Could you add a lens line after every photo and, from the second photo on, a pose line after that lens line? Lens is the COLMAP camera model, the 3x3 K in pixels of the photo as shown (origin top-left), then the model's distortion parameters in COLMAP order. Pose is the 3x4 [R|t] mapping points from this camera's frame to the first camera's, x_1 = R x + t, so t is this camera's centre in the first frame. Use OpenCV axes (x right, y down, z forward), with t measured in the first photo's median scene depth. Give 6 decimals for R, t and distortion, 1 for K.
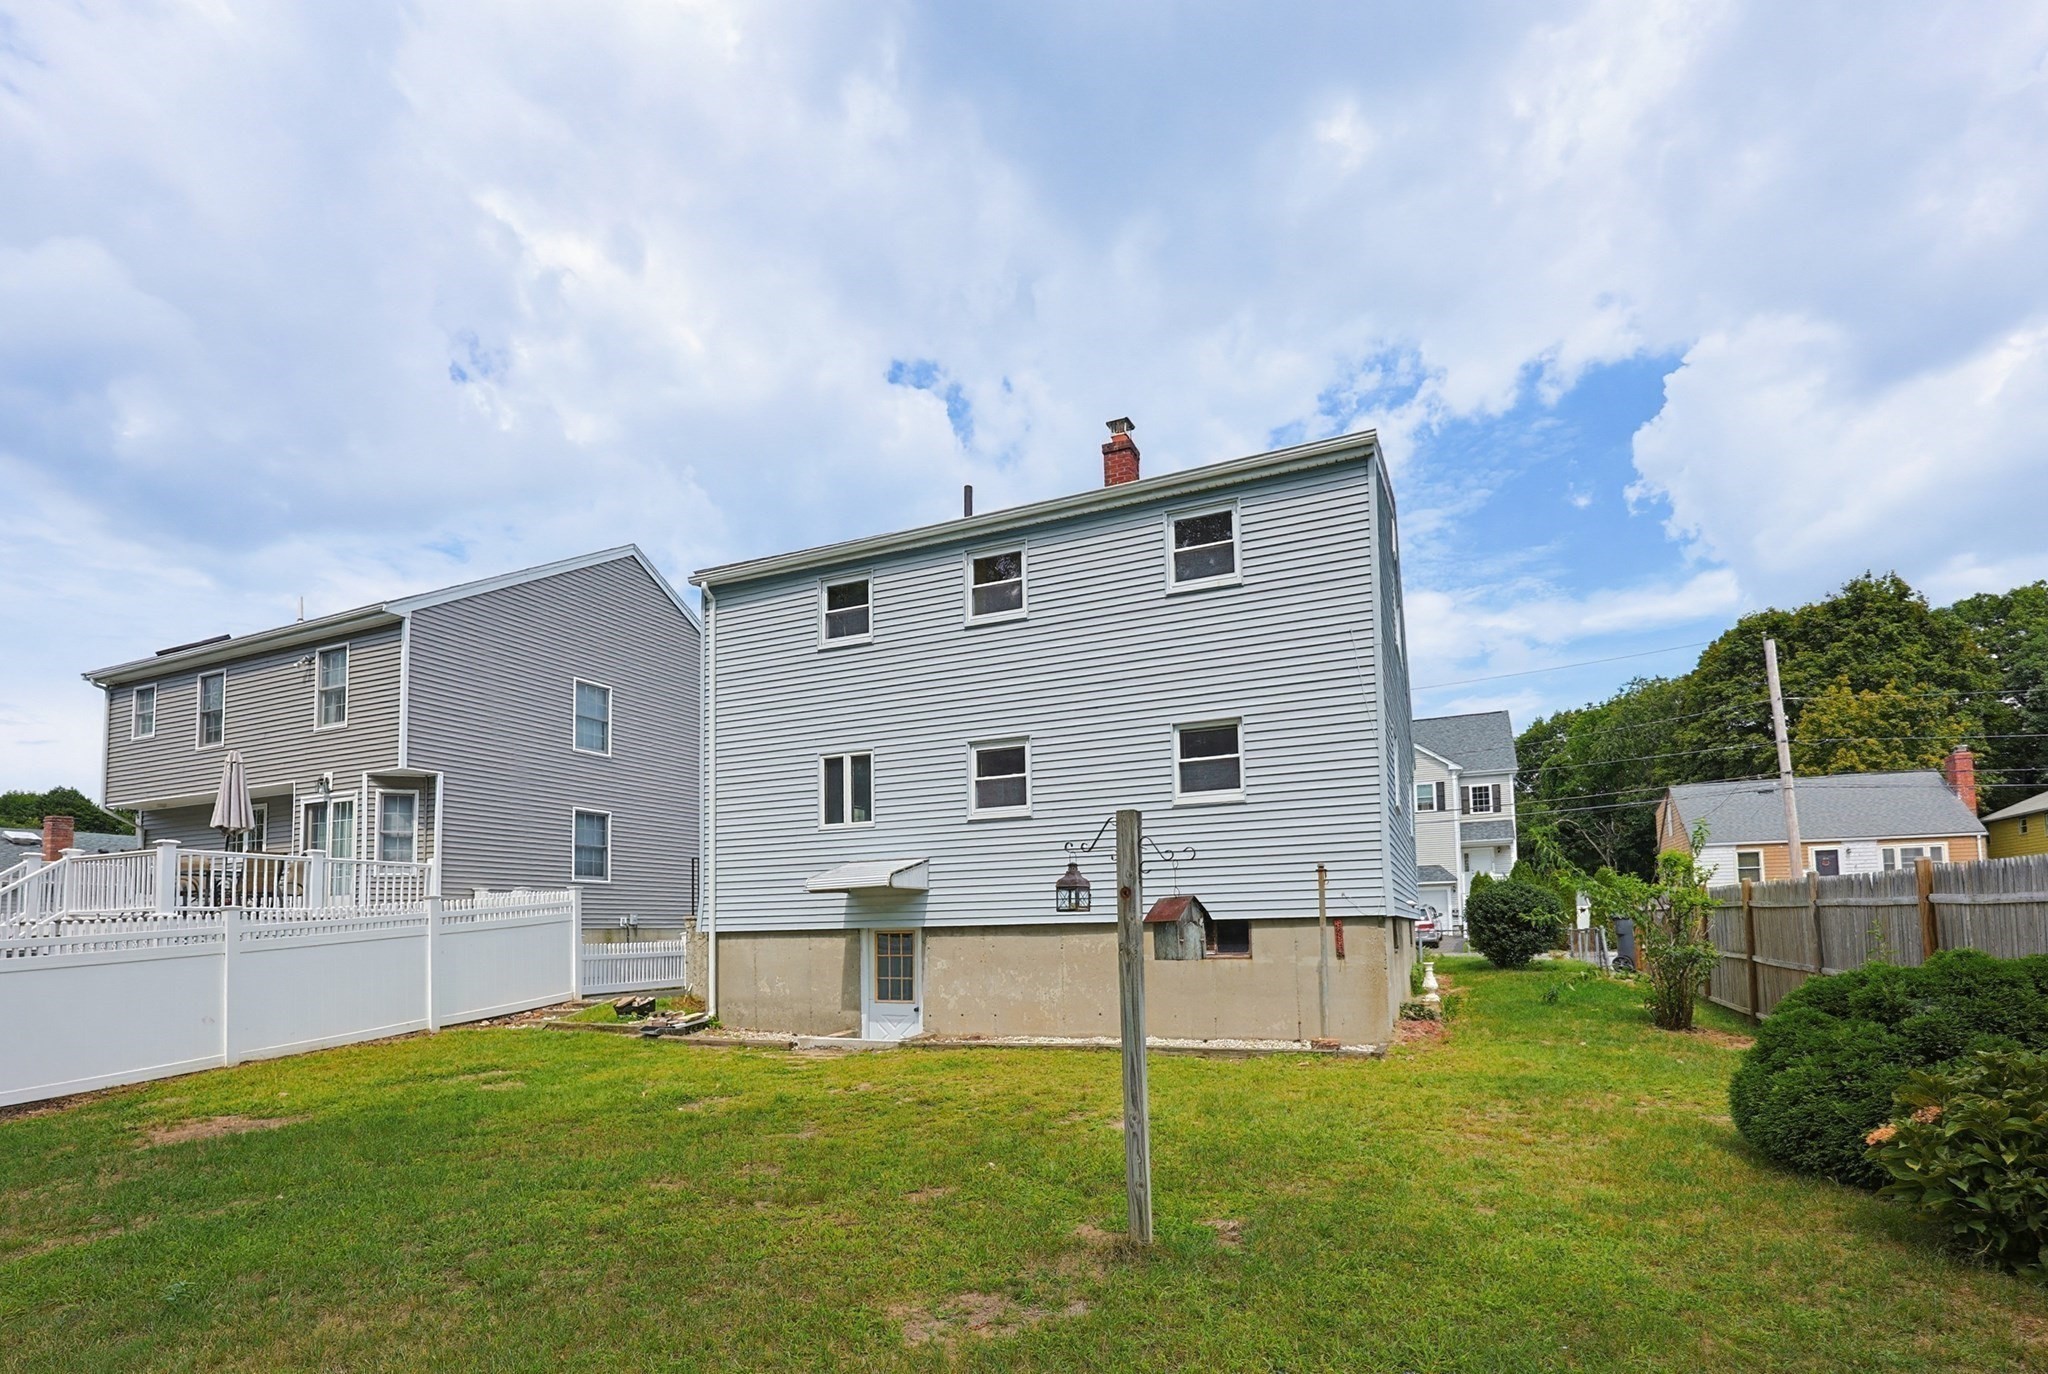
lens RADIAL K [[888.8, 0, 1036.8], [0, 888.8, 692.3], [0, 0, 1]] dist [-0.001581, -0.000210]
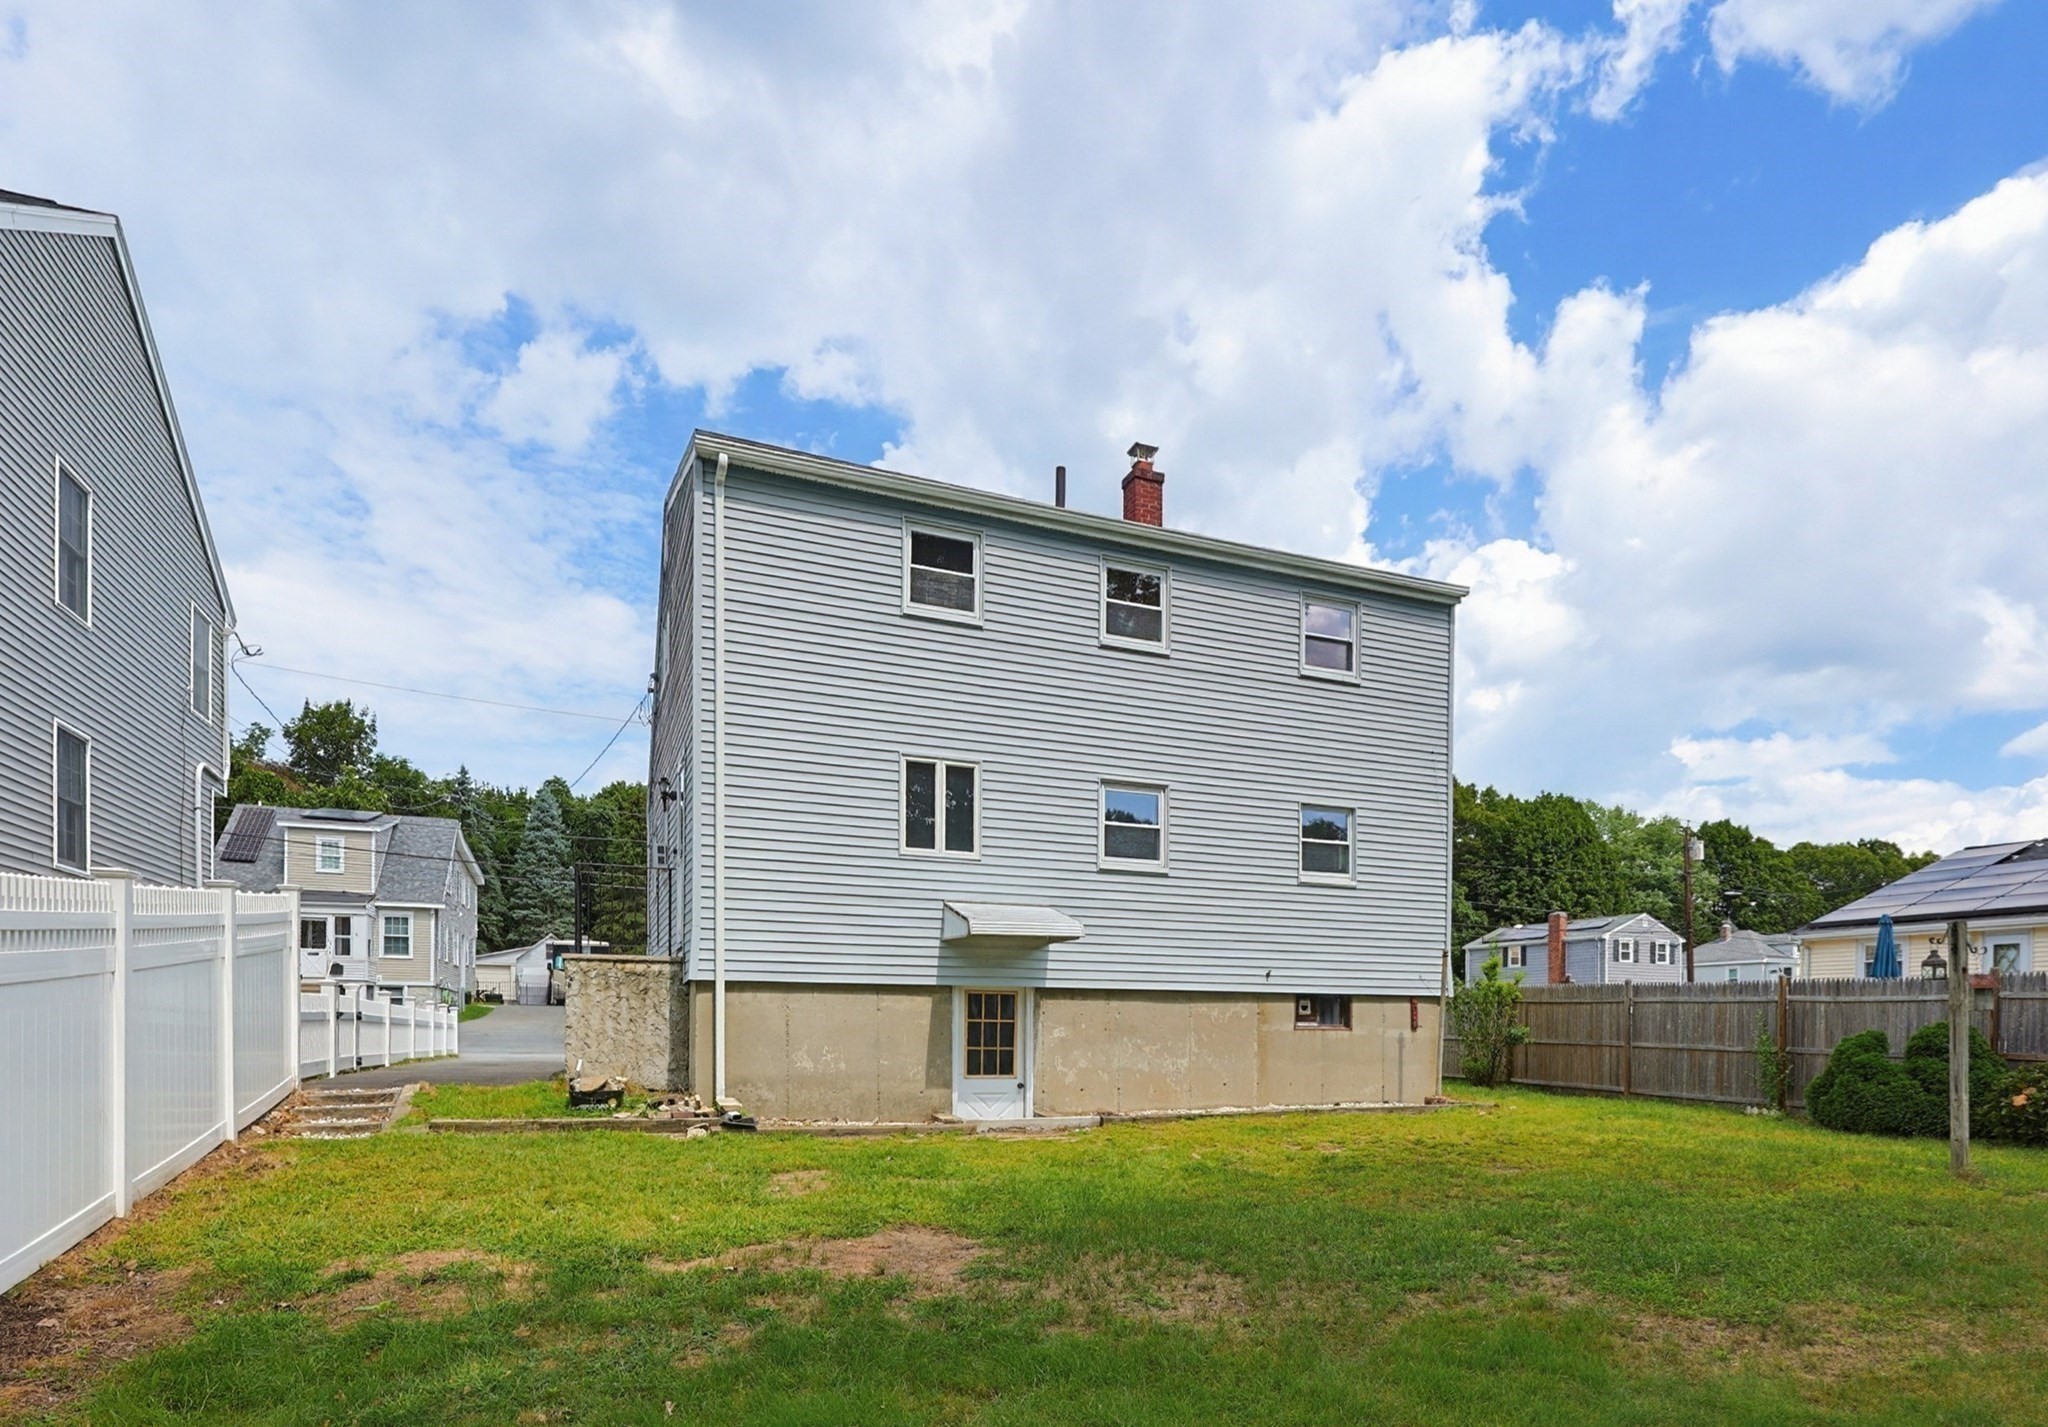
lens RADIAL K [[1072.9, 0, 1031.2], [0, 1072.9, 789.6], [0, 0, 1]] dist [-0.003011, -0.000727]
pose [[0.710237, 0.171347, 0.682791, -0.836053], [-0.207726, 0.977748, -0.029292, 0.111043], [-0.672617, -0.121029, 0.730026, 0.286955]]
